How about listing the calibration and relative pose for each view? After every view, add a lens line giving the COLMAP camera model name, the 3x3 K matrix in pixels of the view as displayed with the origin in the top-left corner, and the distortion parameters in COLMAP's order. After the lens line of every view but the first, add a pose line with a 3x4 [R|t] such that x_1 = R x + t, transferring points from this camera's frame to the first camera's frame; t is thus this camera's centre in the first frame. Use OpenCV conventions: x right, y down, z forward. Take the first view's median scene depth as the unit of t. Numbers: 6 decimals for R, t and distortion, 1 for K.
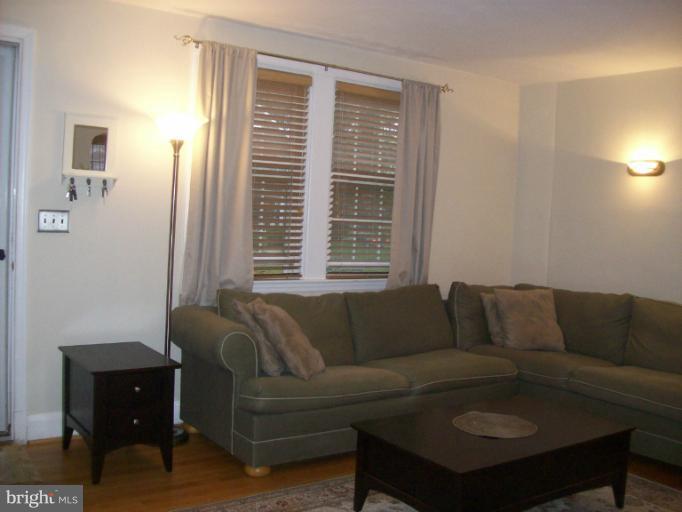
lens RADIAL K [[734.3, 0, 341.0], [0, 734.3, 256.0], [0, 0, 1]] dist [-0.156752, 0.126845]
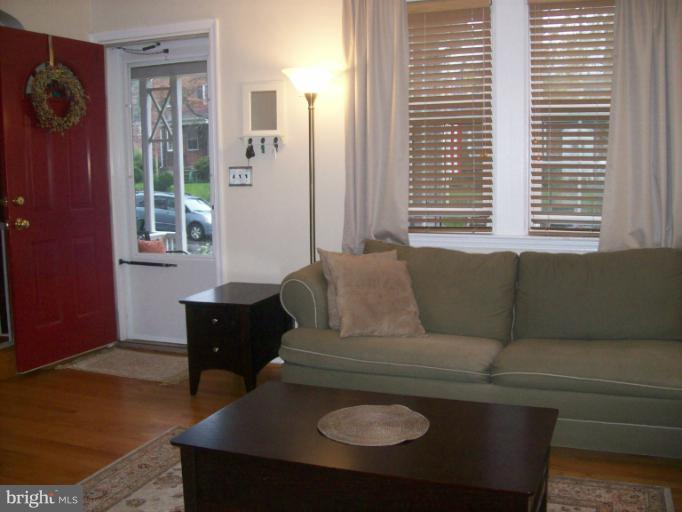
lens RADIAL K [[734.3, 0, 341.0], [0, 734.3, 256.0], [0, 0, 1]] dist [-0.156752, 0.126845]
pose [[0.554943, 0.049215, -0.830431, 0.613128], [-0.010136, 0.998574, 0.052407, 0.015192], [0.831826, -0.020666, 0.554651, 0.417094]]
